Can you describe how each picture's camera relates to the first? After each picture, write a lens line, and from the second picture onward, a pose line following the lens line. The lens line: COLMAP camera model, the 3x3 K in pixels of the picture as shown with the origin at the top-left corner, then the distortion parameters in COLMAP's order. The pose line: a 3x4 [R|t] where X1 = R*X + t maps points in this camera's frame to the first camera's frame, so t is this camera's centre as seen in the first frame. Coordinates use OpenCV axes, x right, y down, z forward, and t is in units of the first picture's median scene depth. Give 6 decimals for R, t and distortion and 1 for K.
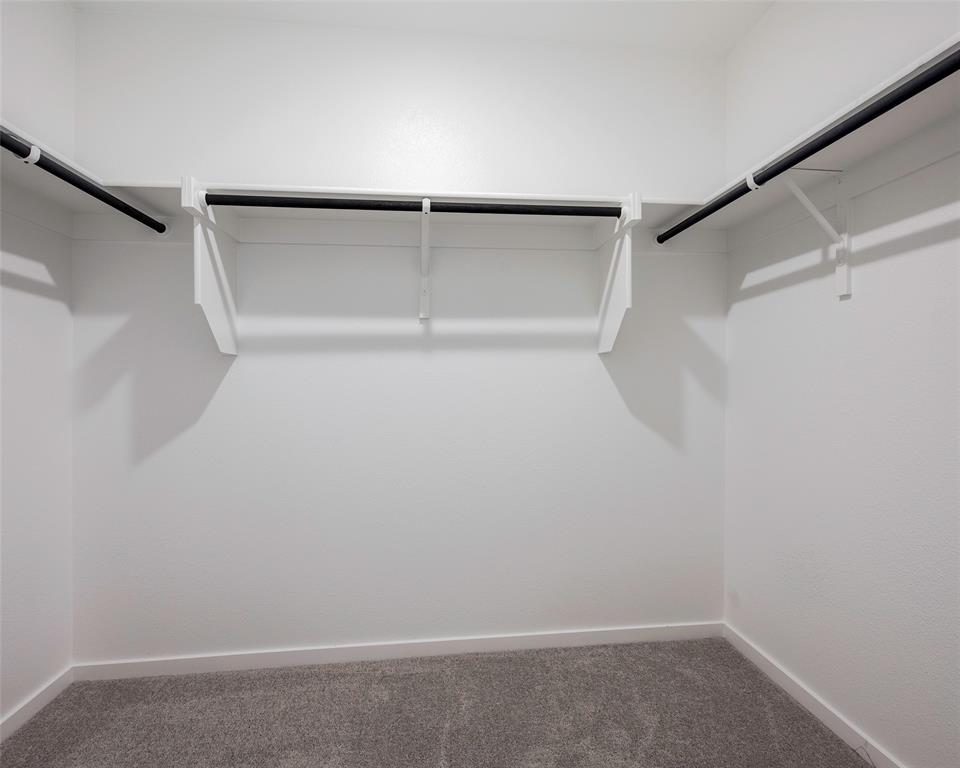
lens RADIAL K [[460.1, 0, 480.8], [0, 460.1, 379.6], [0, 0, 1]] dist [-0.001311, -0.000561]
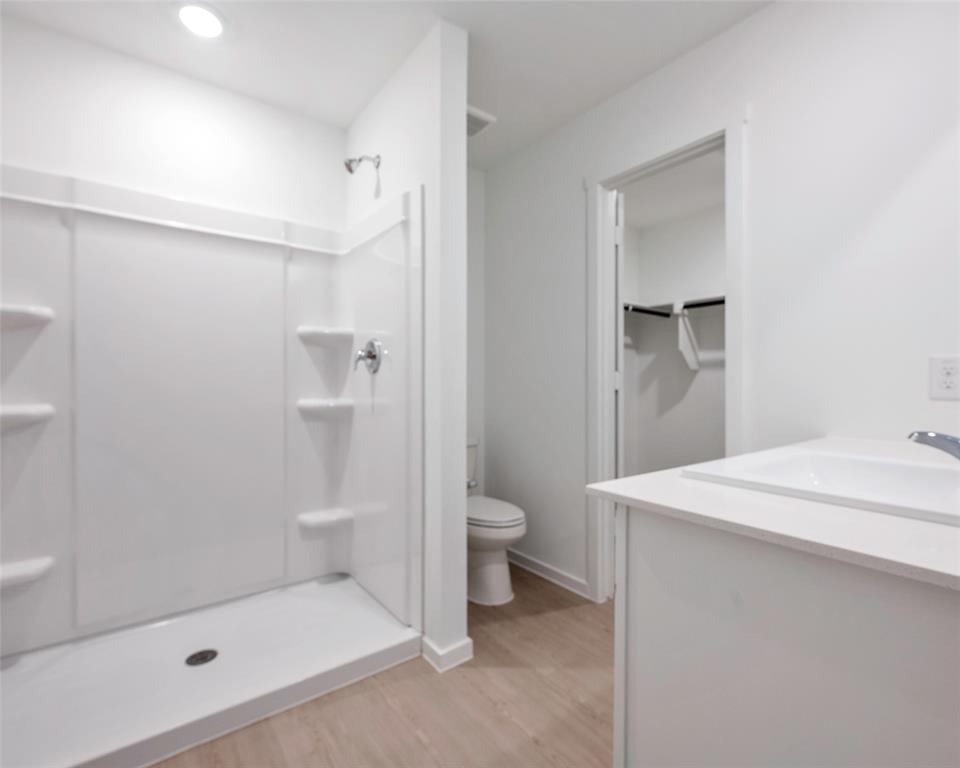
lens RADIAL K [[460.1, 0, 480.8], [0, 460.1, 379.6], [0, 0, 1]] dist [-0.001311, -0.000561]
pose [[0.519165, 0.003426, -0.854667, 0.780526], [-0.011430, 0.999930, -0.002935, 0.009713], [0.854598, 0.011293, 0.519168, -0.990370]]
